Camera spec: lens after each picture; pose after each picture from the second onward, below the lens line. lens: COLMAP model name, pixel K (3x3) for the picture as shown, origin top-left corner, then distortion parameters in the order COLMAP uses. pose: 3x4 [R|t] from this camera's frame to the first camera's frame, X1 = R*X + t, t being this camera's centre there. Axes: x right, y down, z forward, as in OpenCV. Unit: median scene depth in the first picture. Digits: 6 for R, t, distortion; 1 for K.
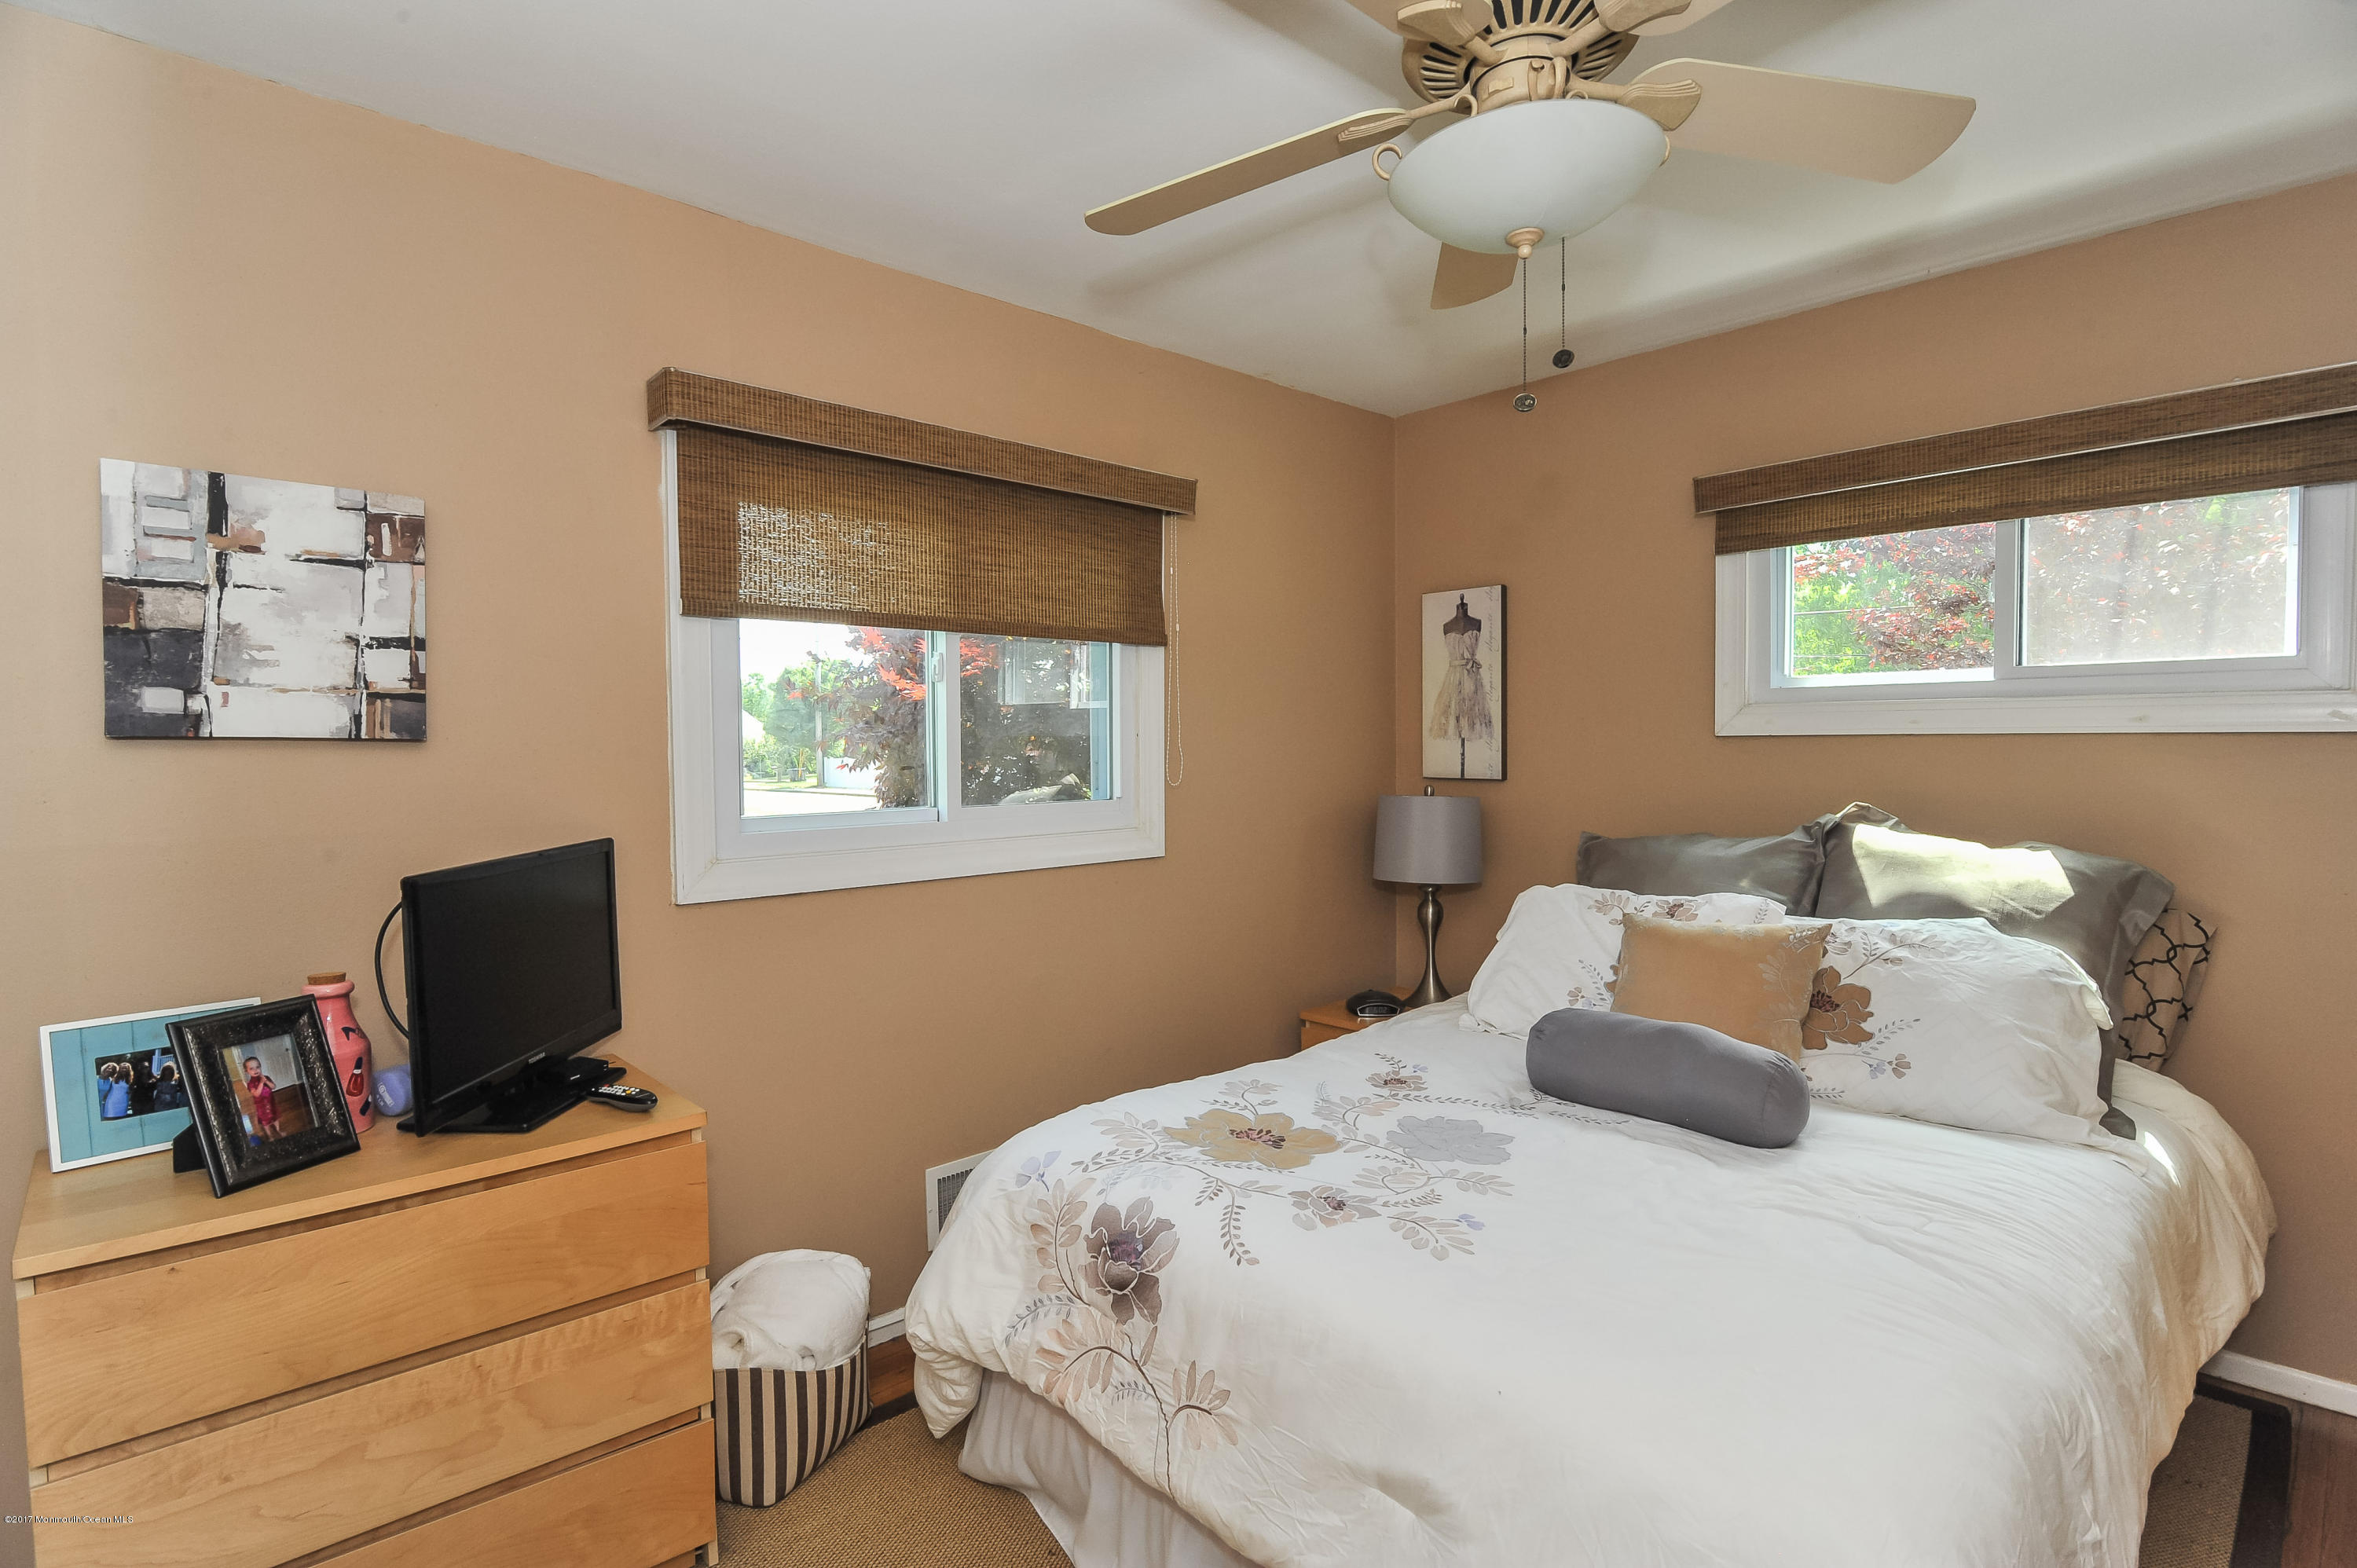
lens RADIAL K [[1161.6, 0, 1180.7], [0, 1161.6, 779.4], [0, 0, 1]] dist [-0.017605, 0.000239]
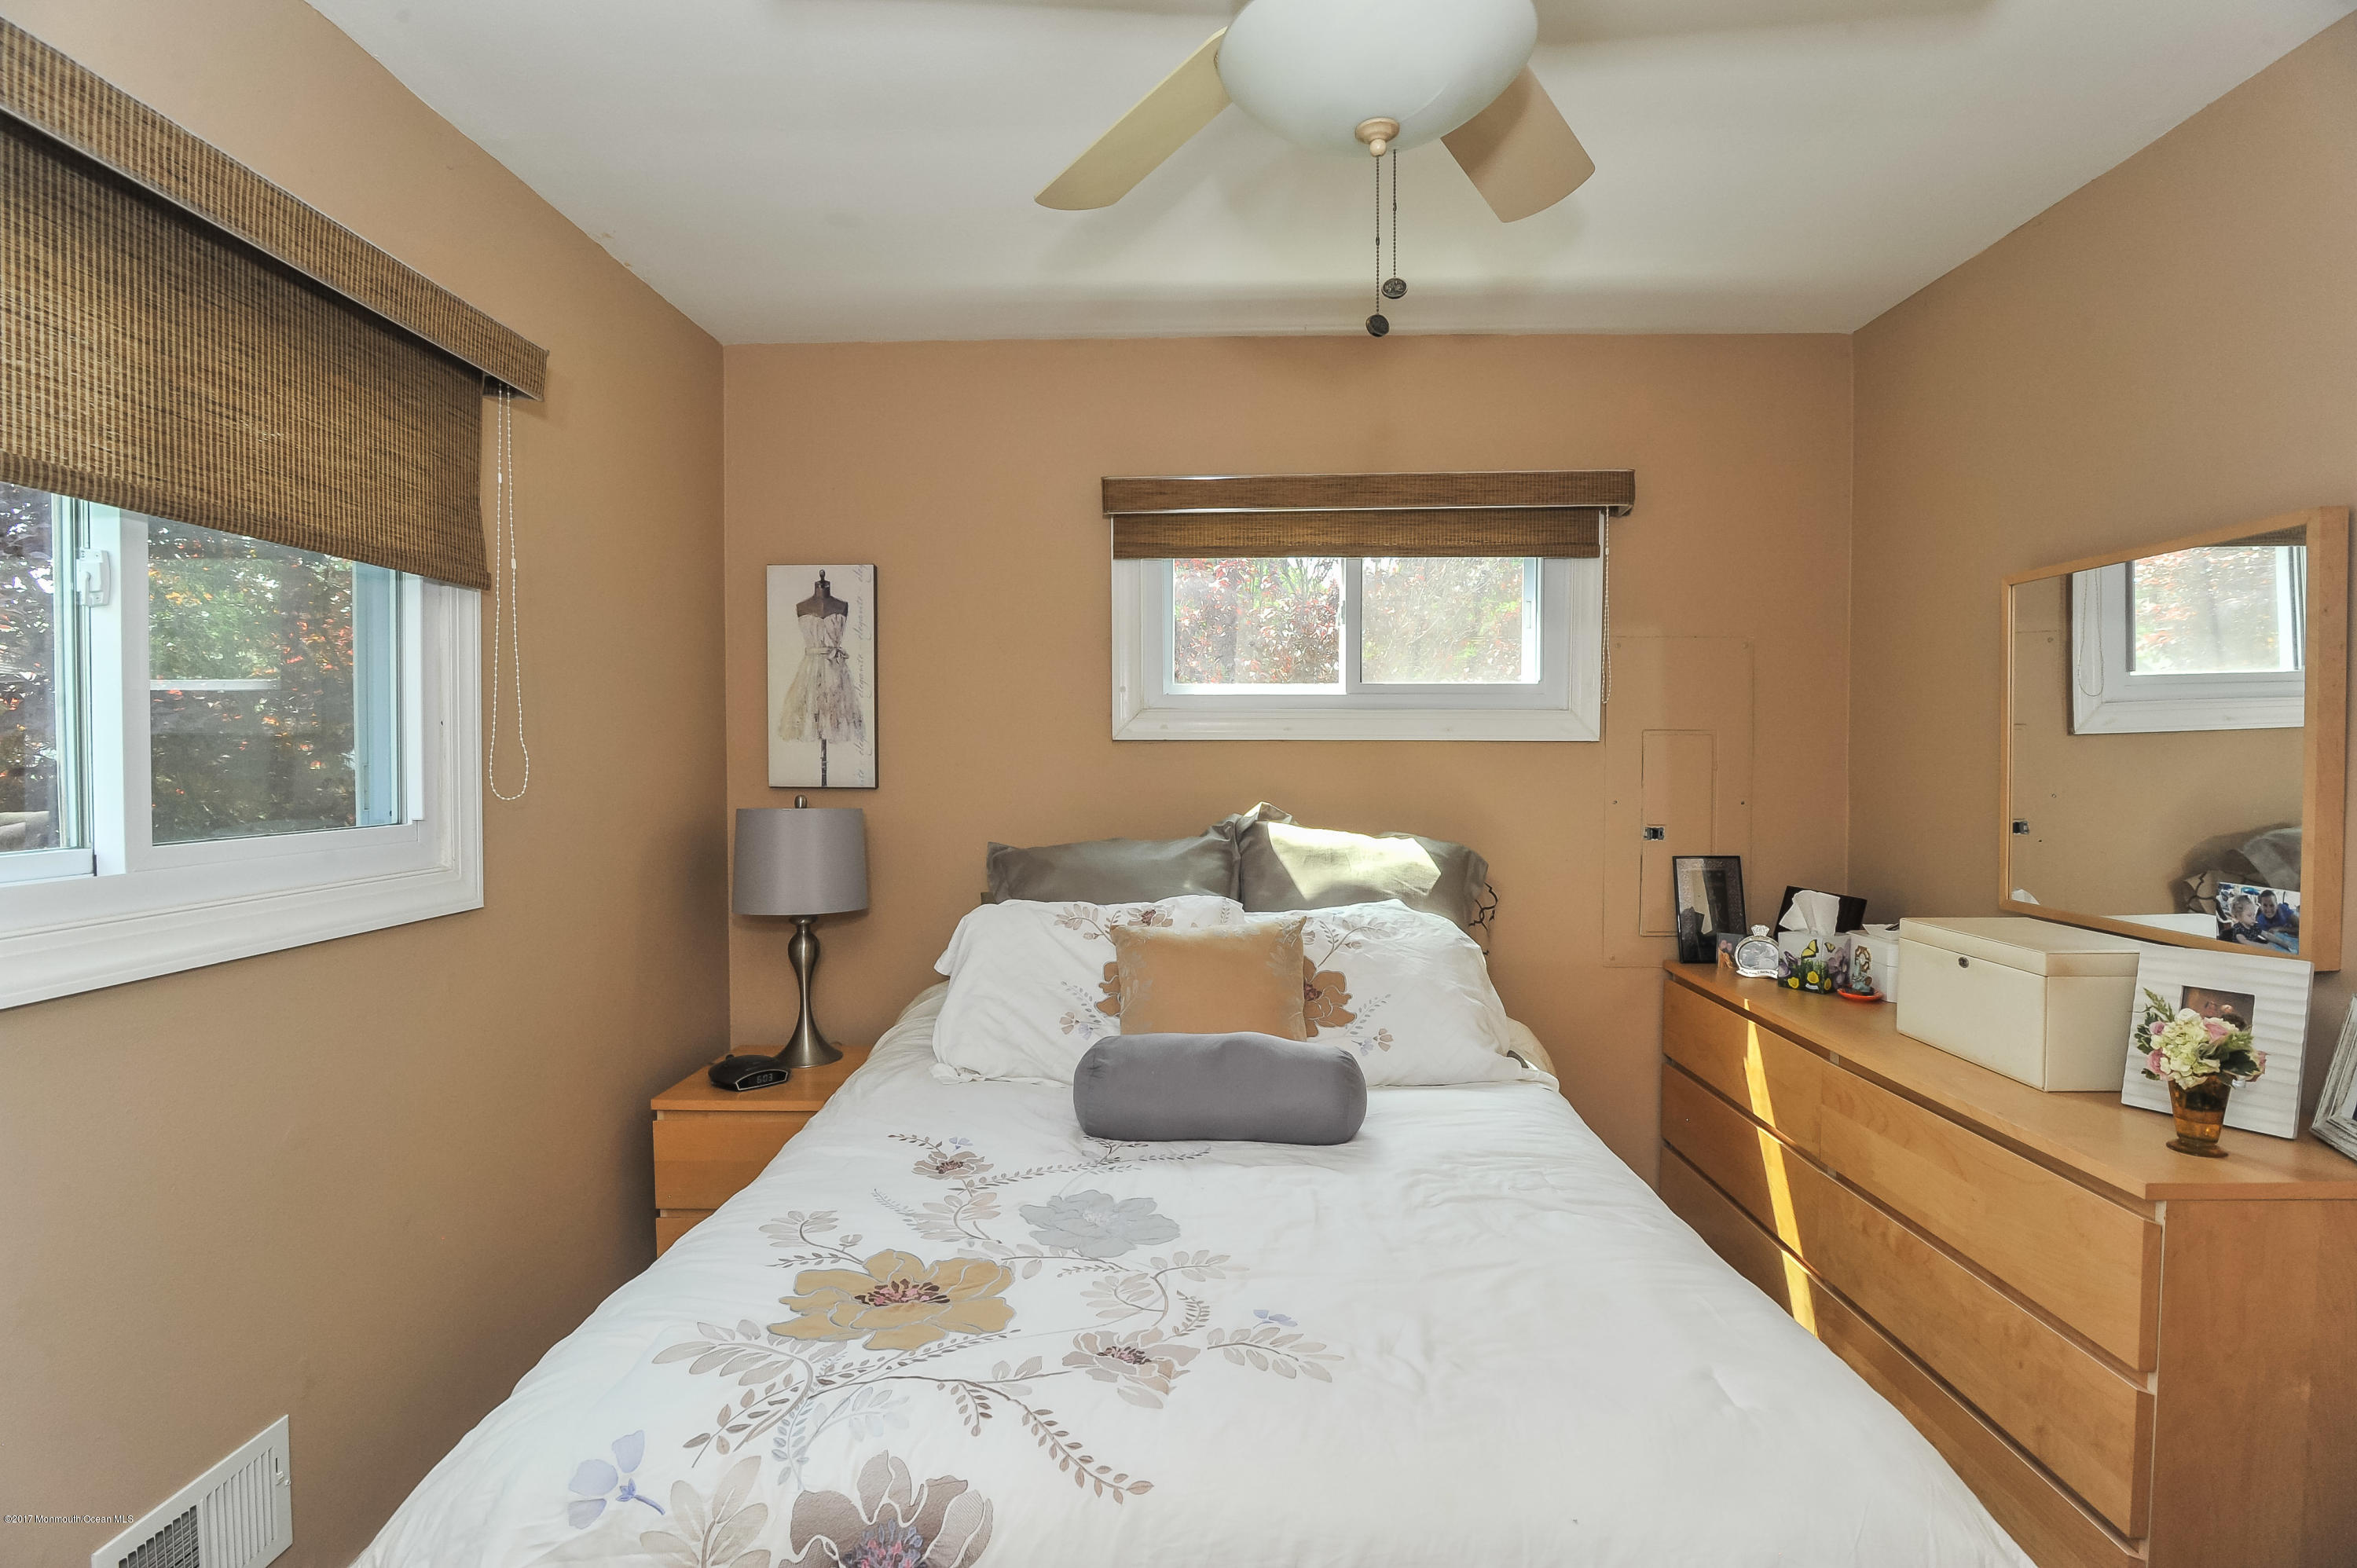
lens RADIAL K [[1148.1, 0, 1176.8], [0, 1148.1, 783.5], [0, 0, 1]] dist [-0.018491, -0.000556]
pose [[0.699850, -0.008817, 0.714235, -0.233562], [0.016509, 0.999856, -0.003834, 0.005171], [-0.714099, 0.014475, 0.699895, 0.304521]]
